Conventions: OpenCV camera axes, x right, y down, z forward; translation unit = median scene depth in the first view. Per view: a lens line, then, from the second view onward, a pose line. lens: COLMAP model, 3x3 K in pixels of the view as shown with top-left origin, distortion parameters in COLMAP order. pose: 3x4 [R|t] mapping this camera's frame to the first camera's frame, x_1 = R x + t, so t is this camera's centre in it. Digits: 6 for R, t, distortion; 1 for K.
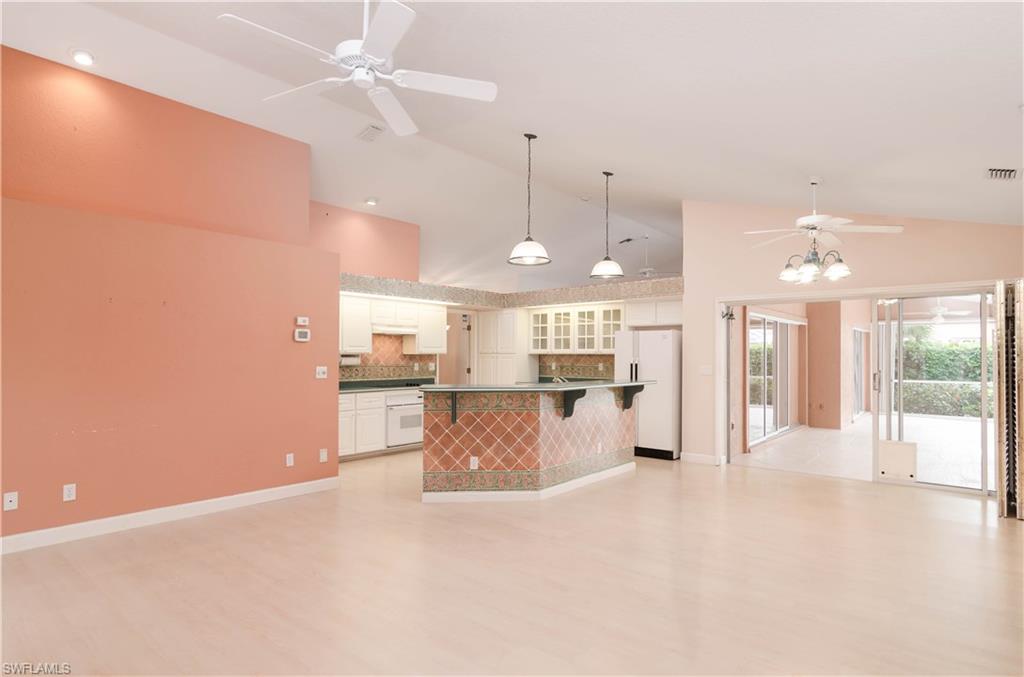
lens RADIAL K [[554.1, 0, 510.9], [0, 554.1, 345.7], [0, 0, 1]] dist [-0.004111, 0.001283]
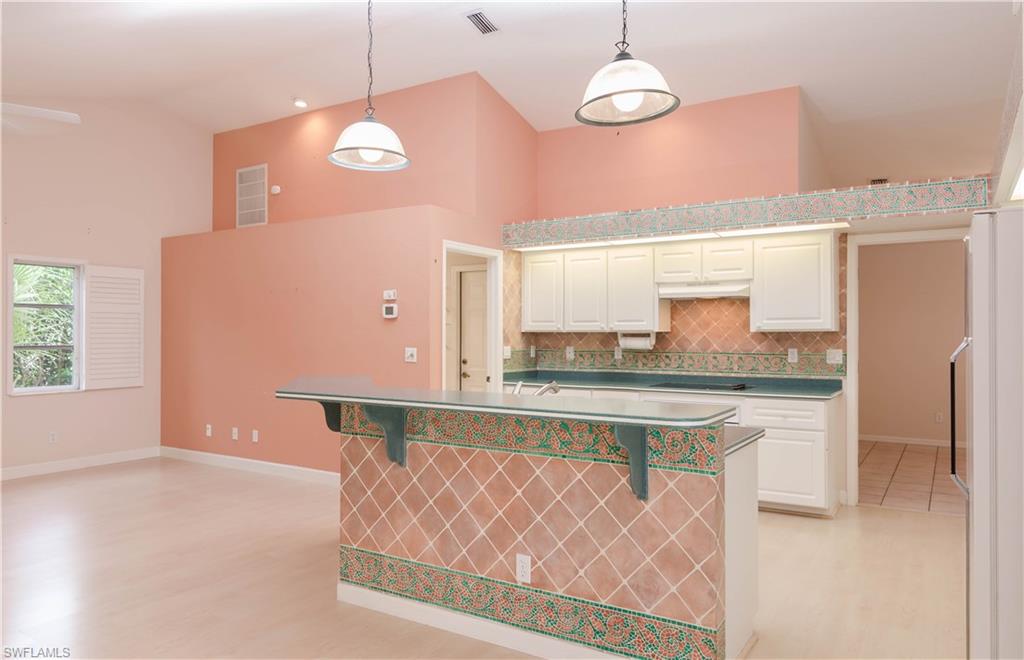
lens RADIAL K [[684.1, 0, 513.8], [0, 684.1, 327.4], [0, 0, 1]] dist [-0.043330, -0.000623]
pose [[0.108612, -0.017906, -0.993923, 0.465567], [0.016799, 0.999728, -0.016175, 0.018016], [0.993942, -0.014940, 0.108883, 0.698037]]
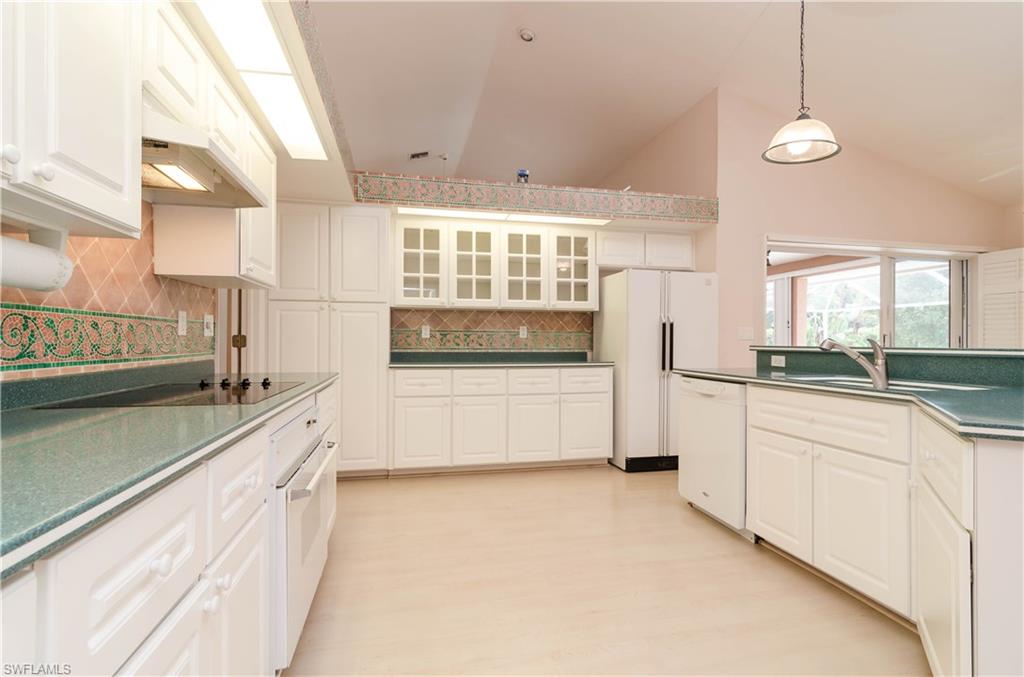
lens RADIAL K [[492.3, 0, 520.0], [0, 492.3, 337.9], [0, 0, 1]] dist [-0.000707, -0.000210]
pose [[0.601045, 0.002462, 0.799211, -0.286842], [-0.015369, 0.999846, 0.008478, 0.042666], [-0.799067, -0.017379, 0.600991, 0.727951]]
